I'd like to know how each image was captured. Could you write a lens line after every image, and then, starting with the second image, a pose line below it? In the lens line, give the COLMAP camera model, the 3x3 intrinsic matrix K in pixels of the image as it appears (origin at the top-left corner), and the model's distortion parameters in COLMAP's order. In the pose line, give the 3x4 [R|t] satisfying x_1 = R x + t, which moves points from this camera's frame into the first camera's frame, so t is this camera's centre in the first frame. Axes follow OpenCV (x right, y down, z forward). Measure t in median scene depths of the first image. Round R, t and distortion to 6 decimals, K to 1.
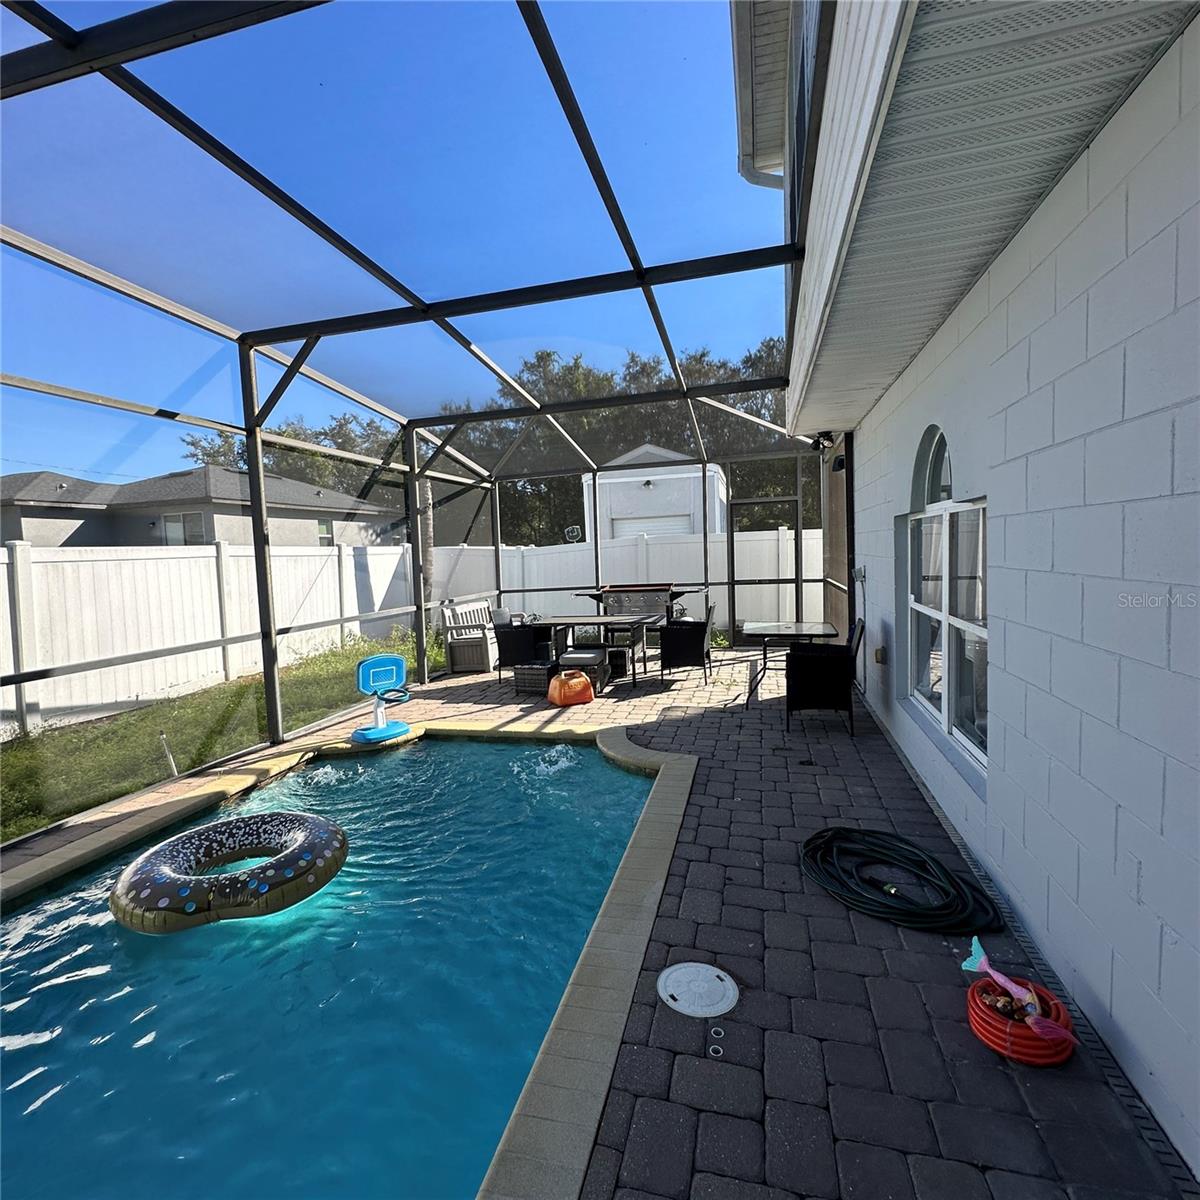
lens RADIAL K [[636.8, 0, 597.0], [0, 636.8, 601.8], [0, 0, 1]] dist [-0.000511, 0.000245]
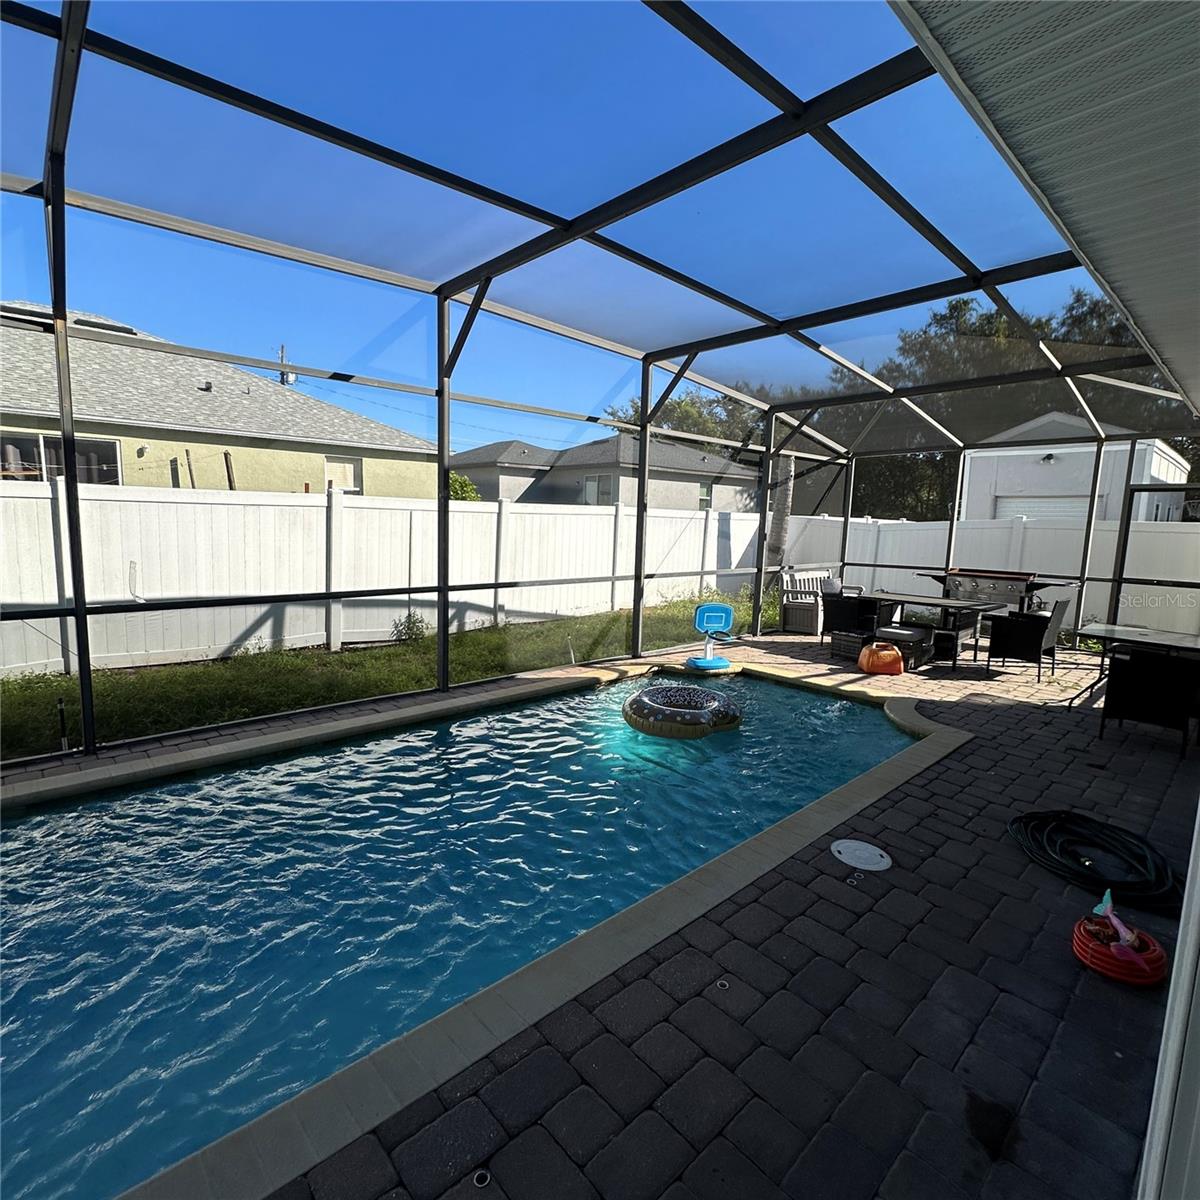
lens RADIAL K [[633.1, 0, 600.0], [0, 633.1, 600.0], [0, 0, 1]] dist [-0.005691, -0.001003]
pose [[0.840557, 0.130741, -0.525710, 0.097909], [-0.102027, 0.991280, 0.083395, -0.003610], [0.532029, -0.016462, 0.846566, -0.142777]]
